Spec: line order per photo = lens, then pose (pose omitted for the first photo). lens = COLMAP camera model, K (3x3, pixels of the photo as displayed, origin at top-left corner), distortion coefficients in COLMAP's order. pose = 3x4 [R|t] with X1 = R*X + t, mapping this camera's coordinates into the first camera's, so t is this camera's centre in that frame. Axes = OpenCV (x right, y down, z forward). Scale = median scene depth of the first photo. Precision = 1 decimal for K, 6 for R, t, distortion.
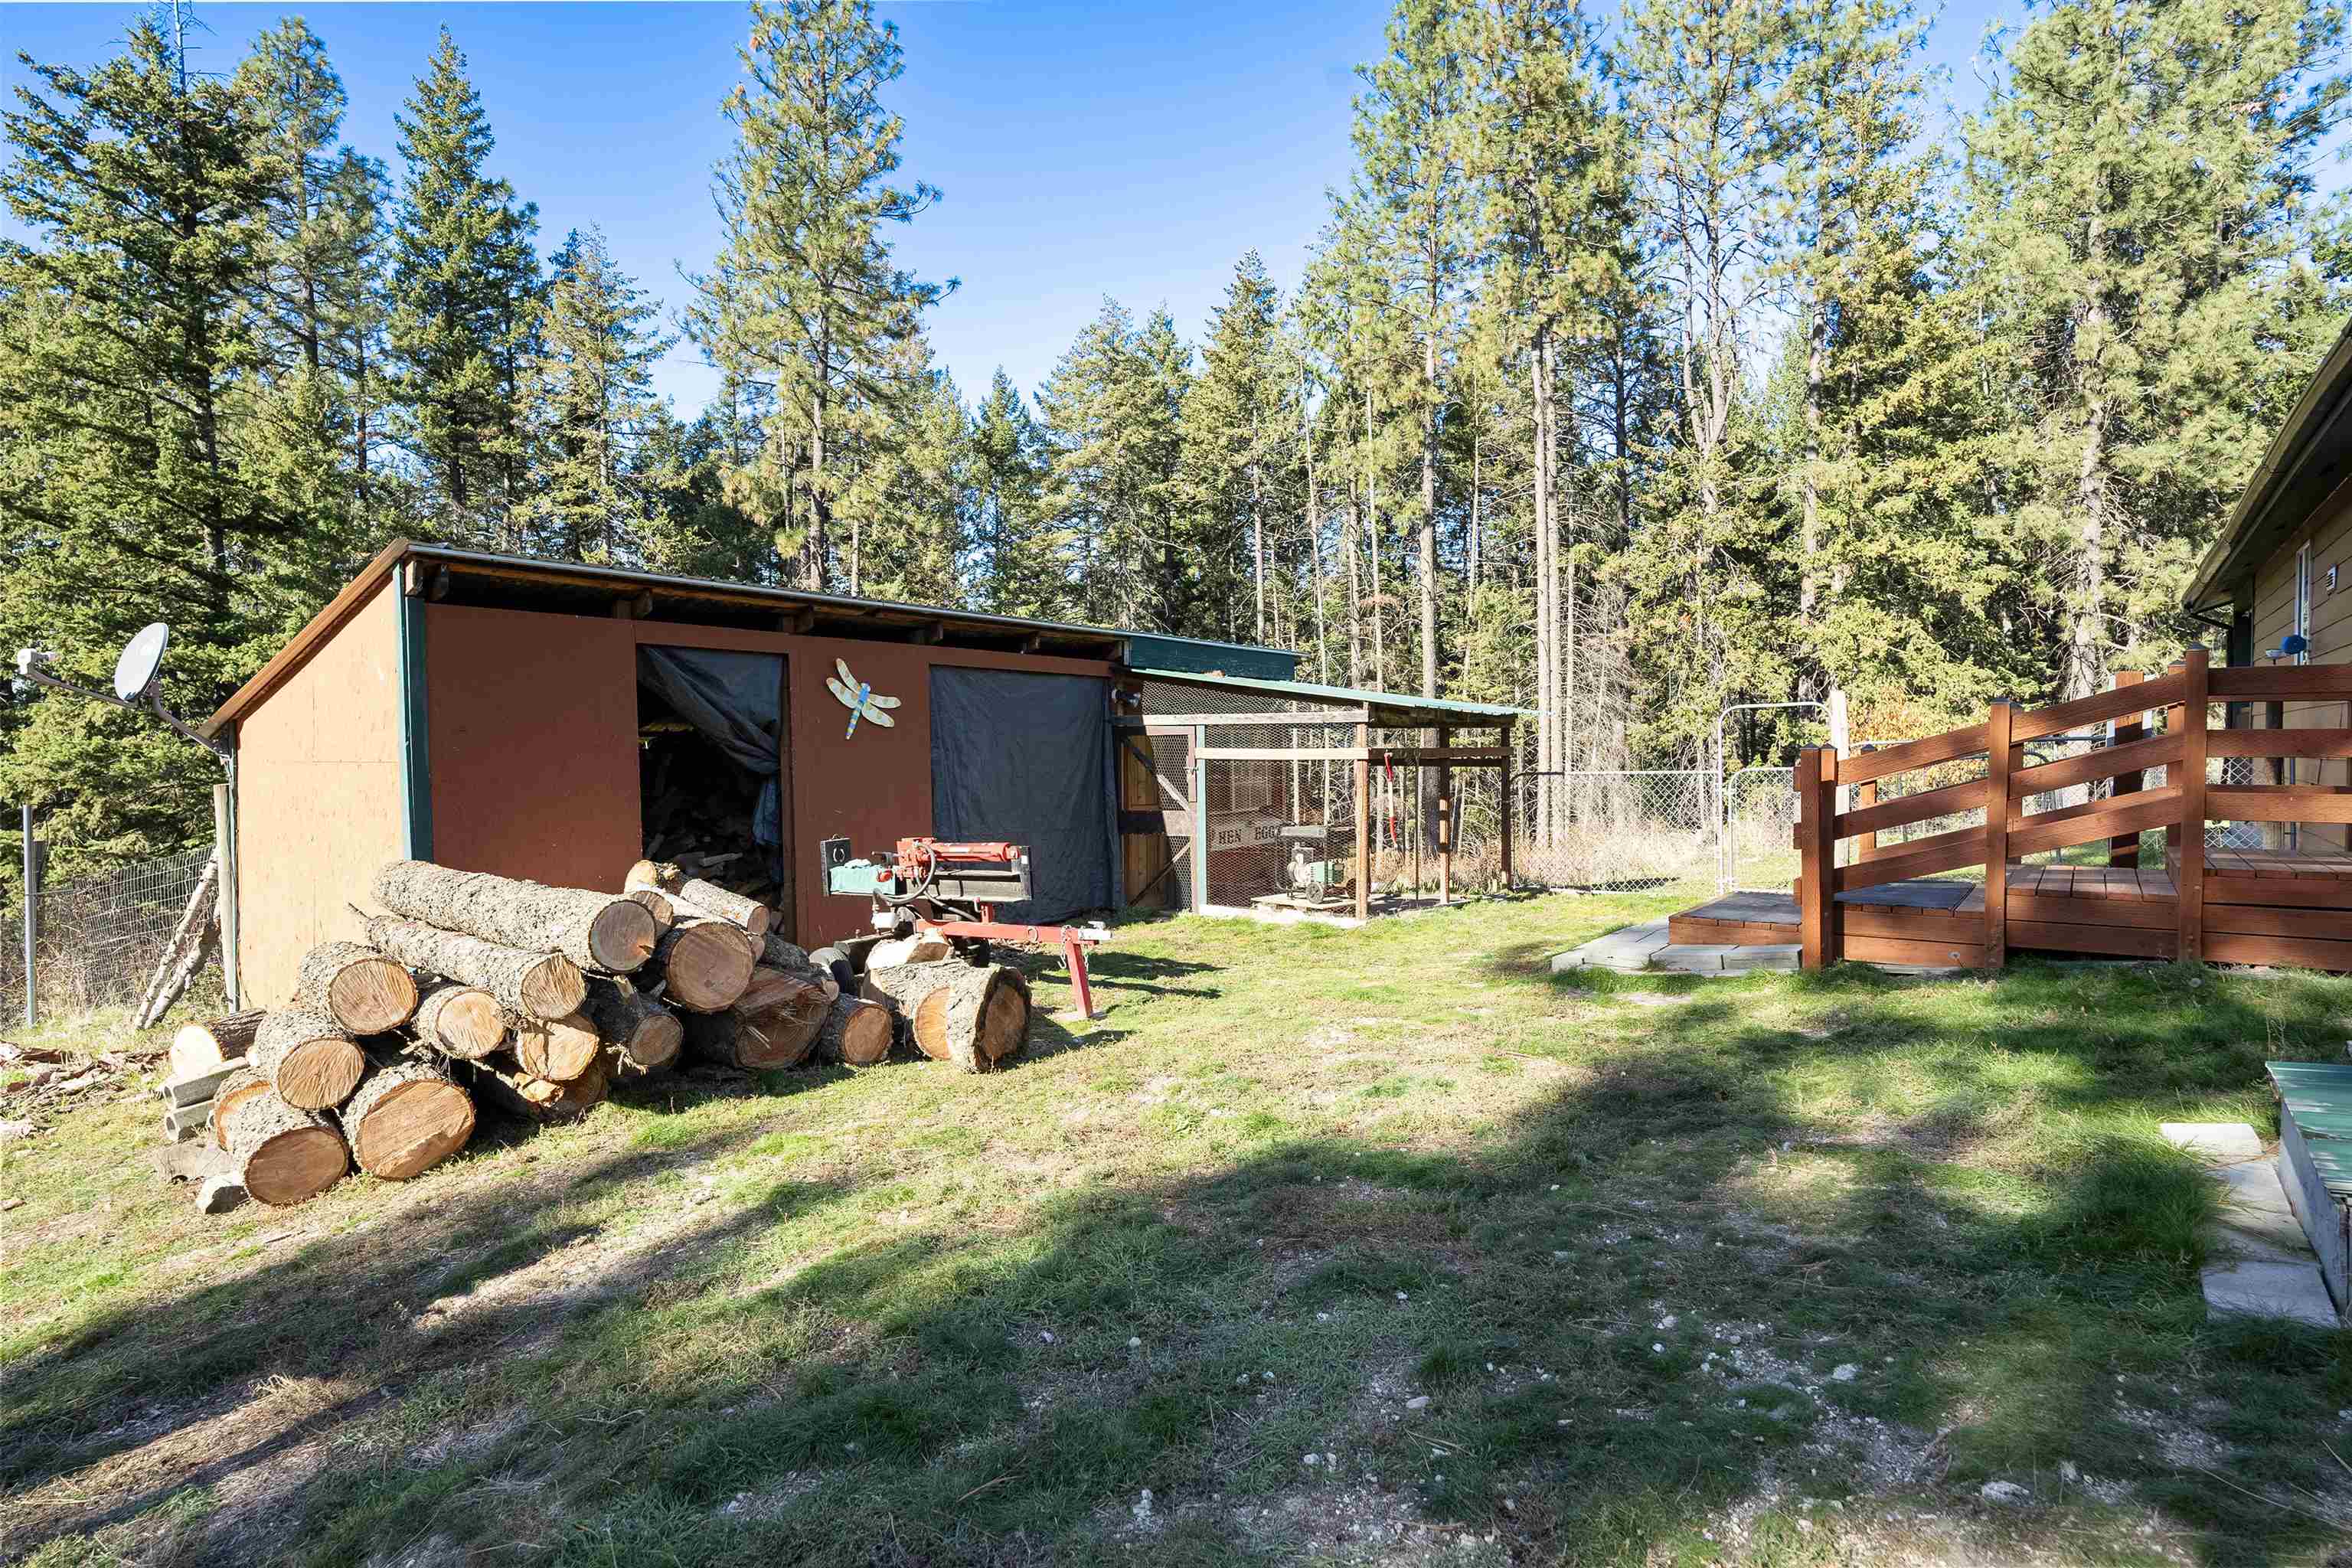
lens RADIAL K [[1305.3, 0, 1179.0], [0, 1305.3, 759.4], [0, 0, 1]] dist [0.000237, -0.000636]
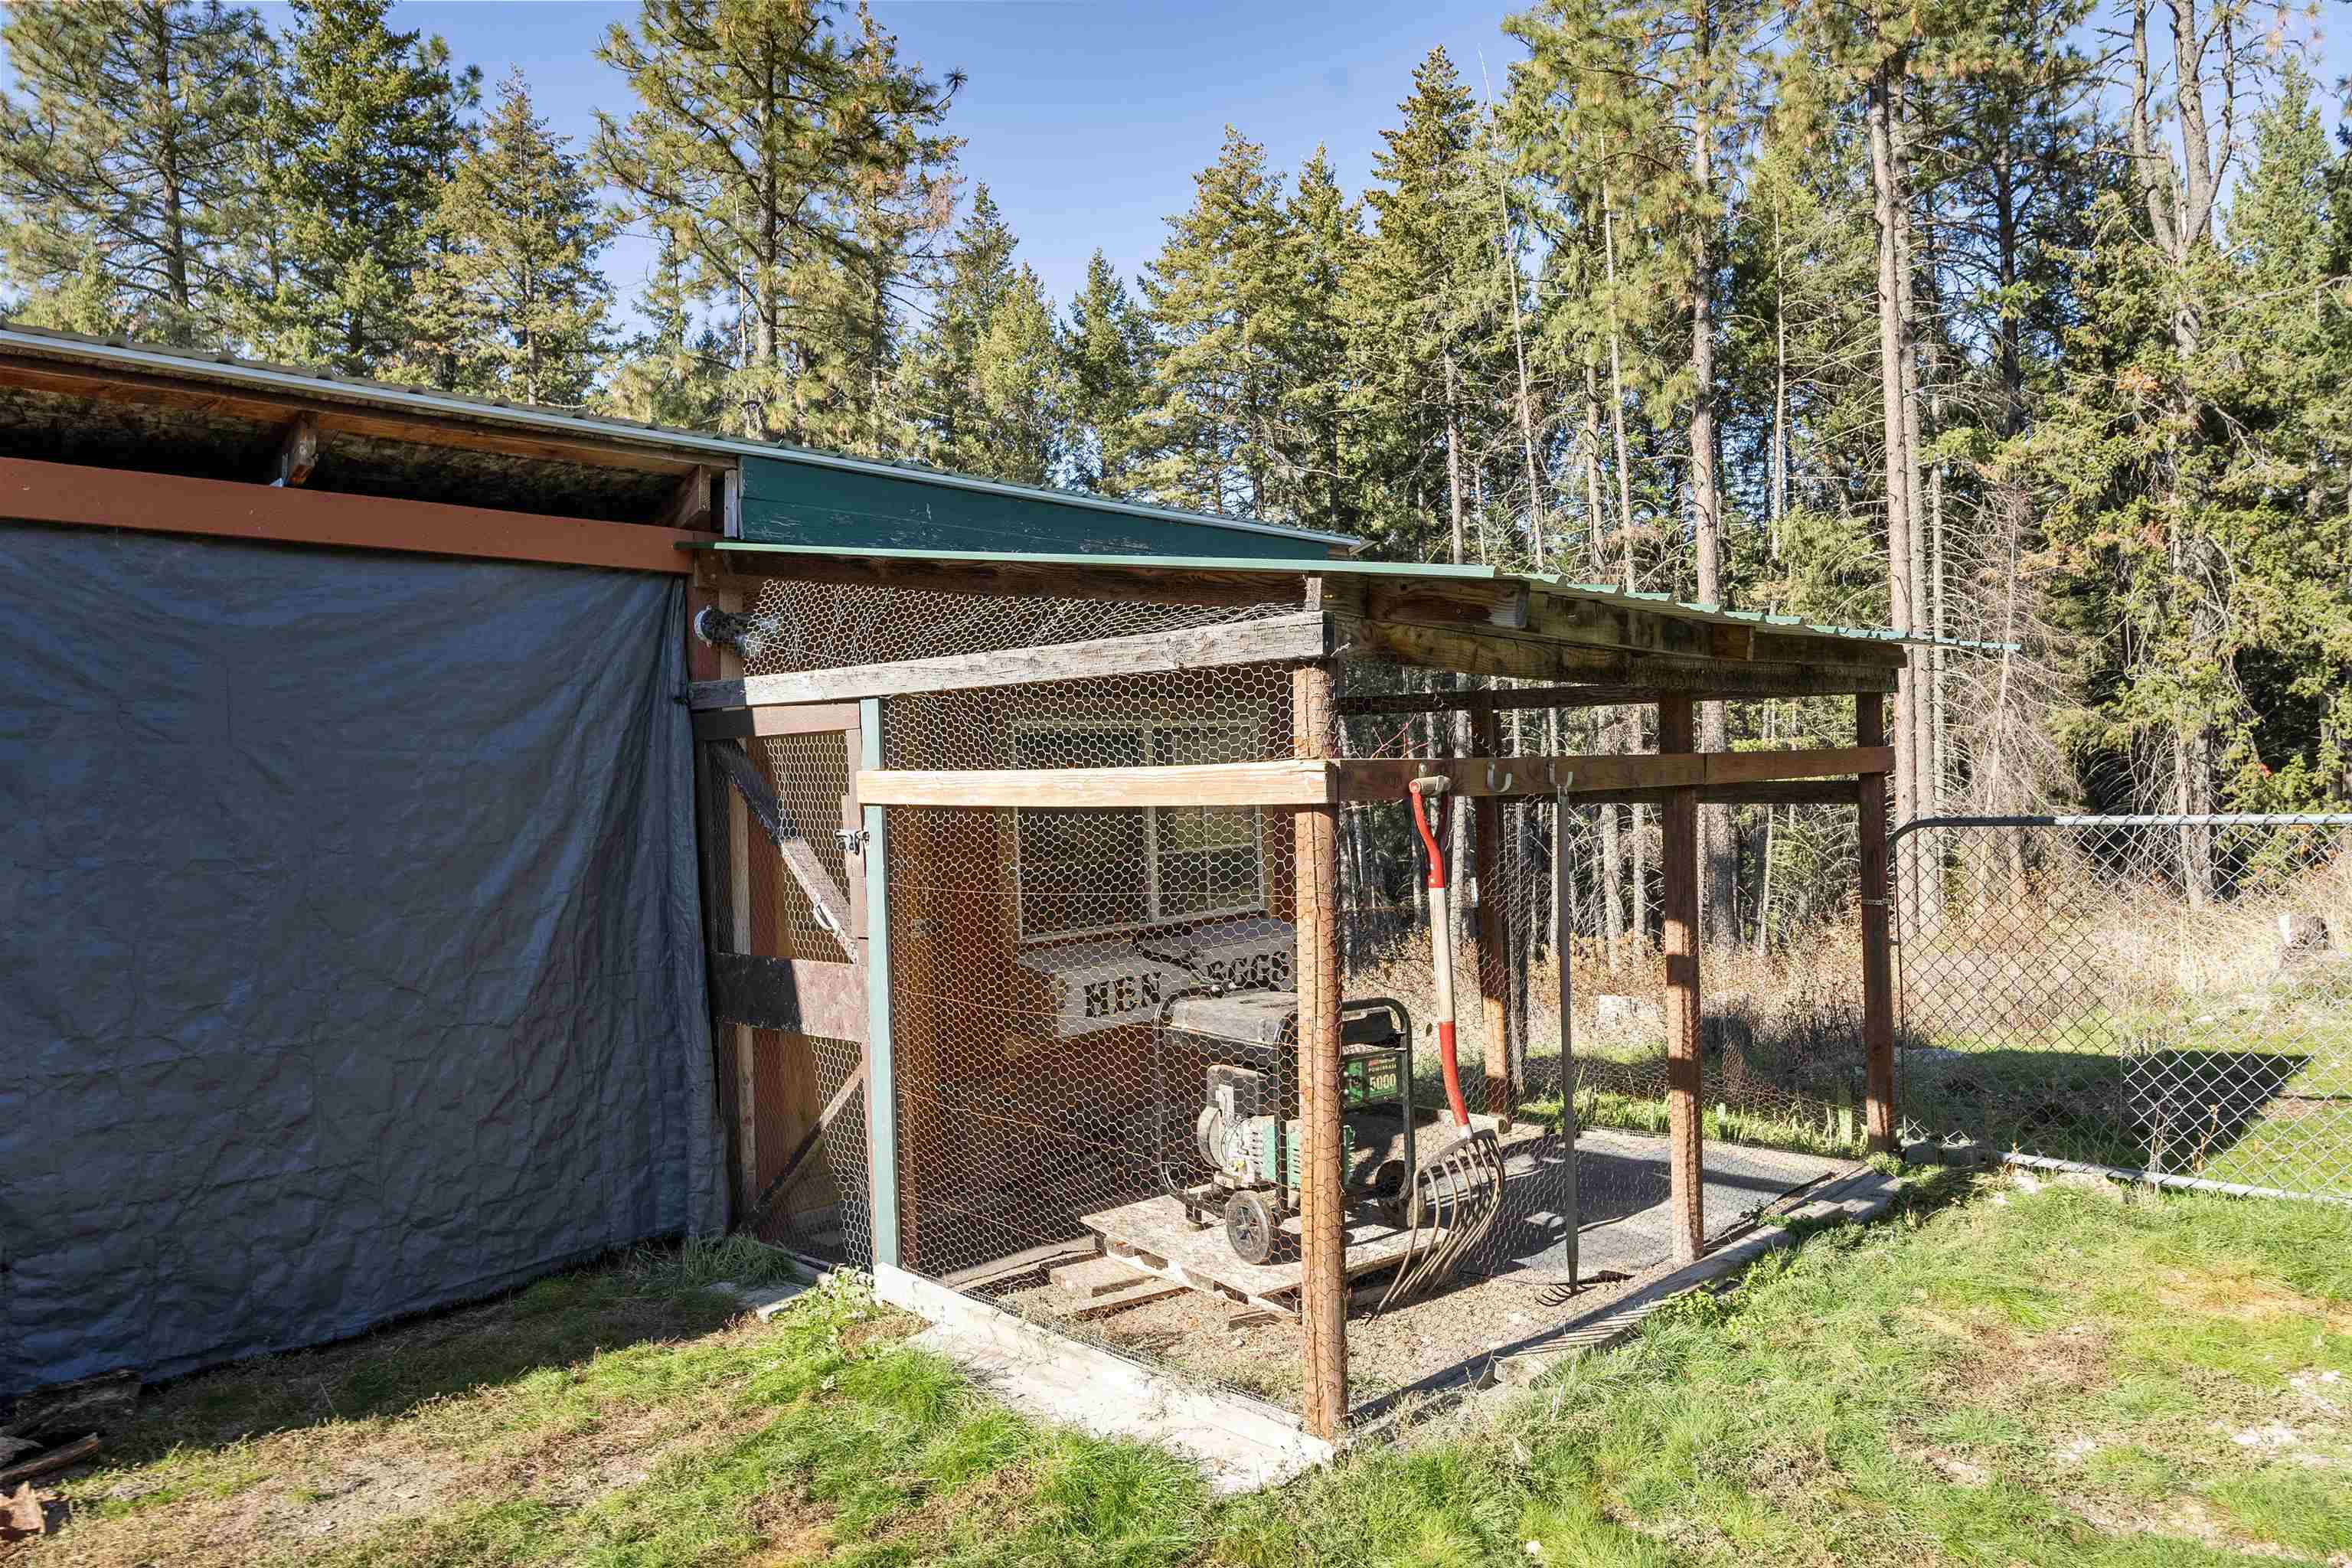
lens RADIAL K [[1509.2, 0, 1176.0], [0, 1509.2, 784.0], [0, 0, 1]] dist [-0.006974, -0.000507]
pose [[0.986668, -0.017673, -0.161785, 0.052016], [0.018365, 0.999827, 0.002779, -0.001741], [0.161708, -0.005713, 0.986822, 0.225893]]
